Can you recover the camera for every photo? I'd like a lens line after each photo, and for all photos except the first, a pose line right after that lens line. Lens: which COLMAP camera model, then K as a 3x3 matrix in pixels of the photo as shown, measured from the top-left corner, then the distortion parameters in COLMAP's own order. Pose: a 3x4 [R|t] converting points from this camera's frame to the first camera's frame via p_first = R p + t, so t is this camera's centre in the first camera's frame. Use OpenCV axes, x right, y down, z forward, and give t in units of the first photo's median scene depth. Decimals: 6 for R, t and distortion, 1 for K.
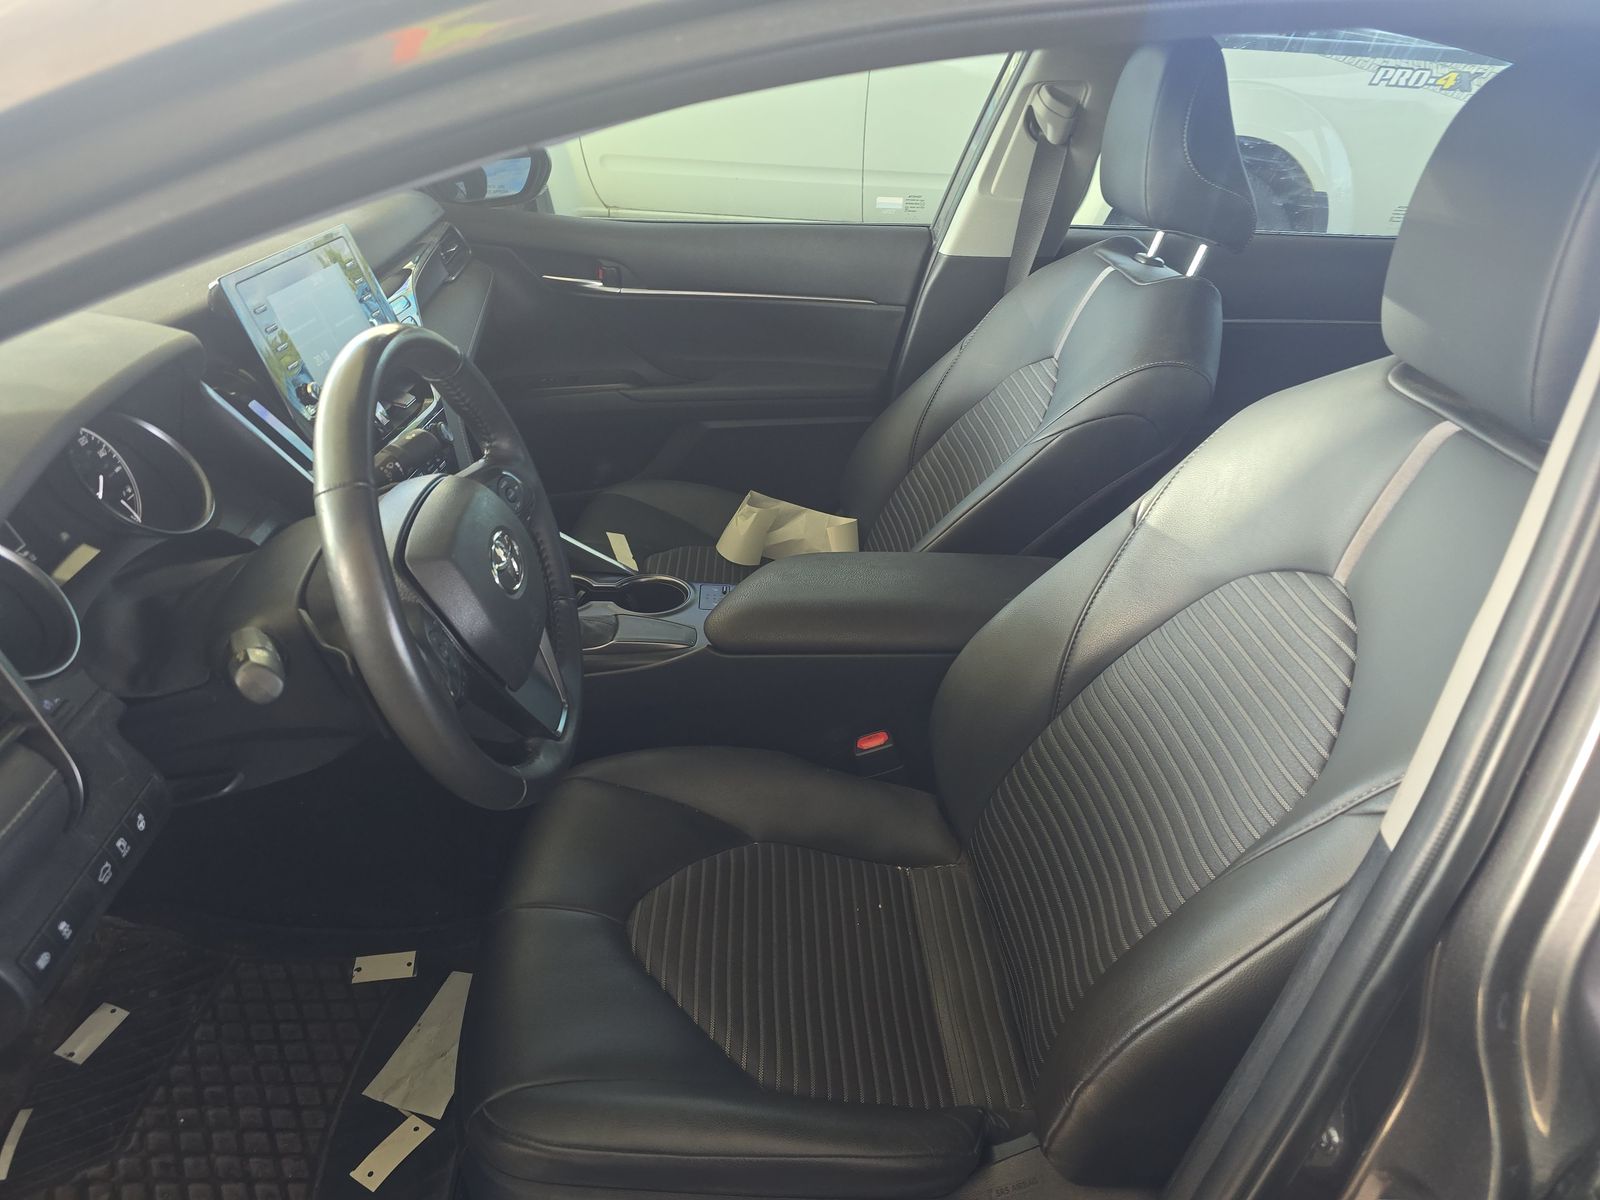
lens RADIAL K [[1067.0, 0, 795.7], [0, 1067.0, 609.2], [0, 0, 1]] dist [0.043575, -0.039378]
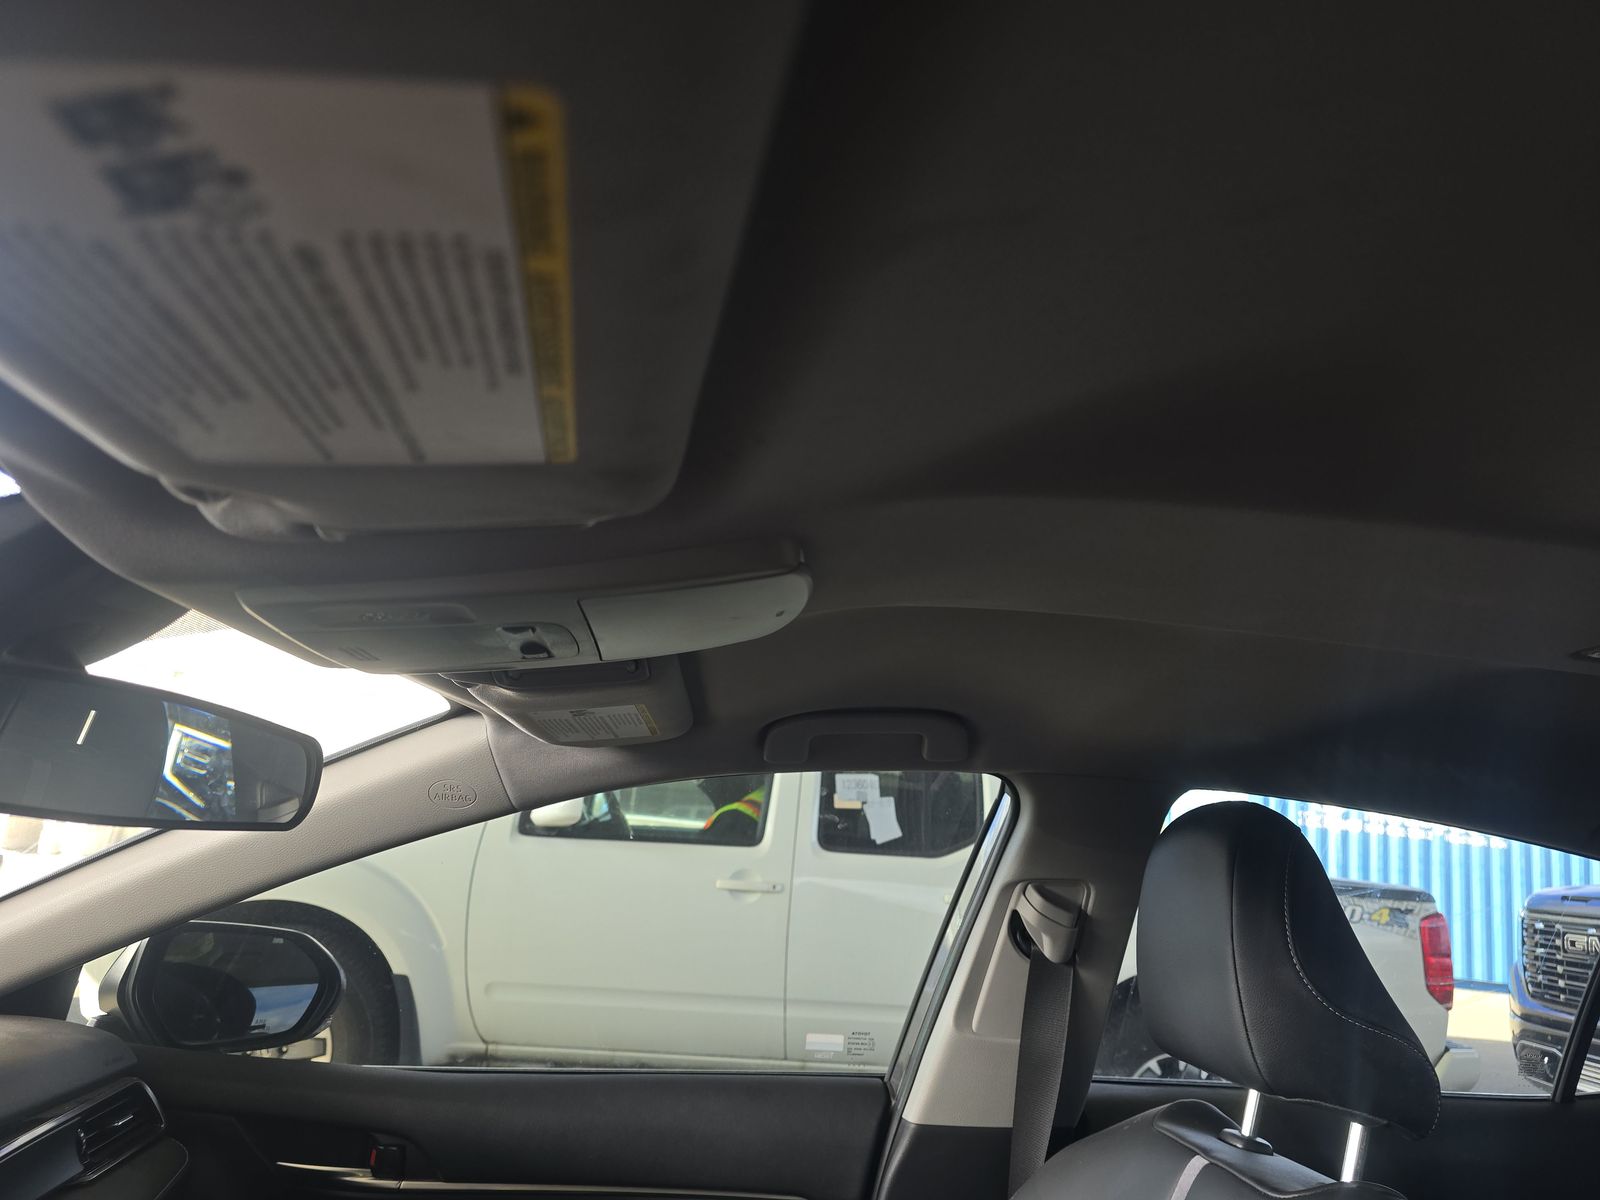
lens RADIAL K [[1067.0, 0, 795.7], [0, 1067.0, 609.2], [0, 0, 1]] dist [0.043575, -0.039378]
pose [[0.997689, 0.026969, 0.062368, 0.018529], [0.022036, 0.739841, -0.672421, -0.126501], [-0.064277, 0.672241, 0.737537, 0.317922]]
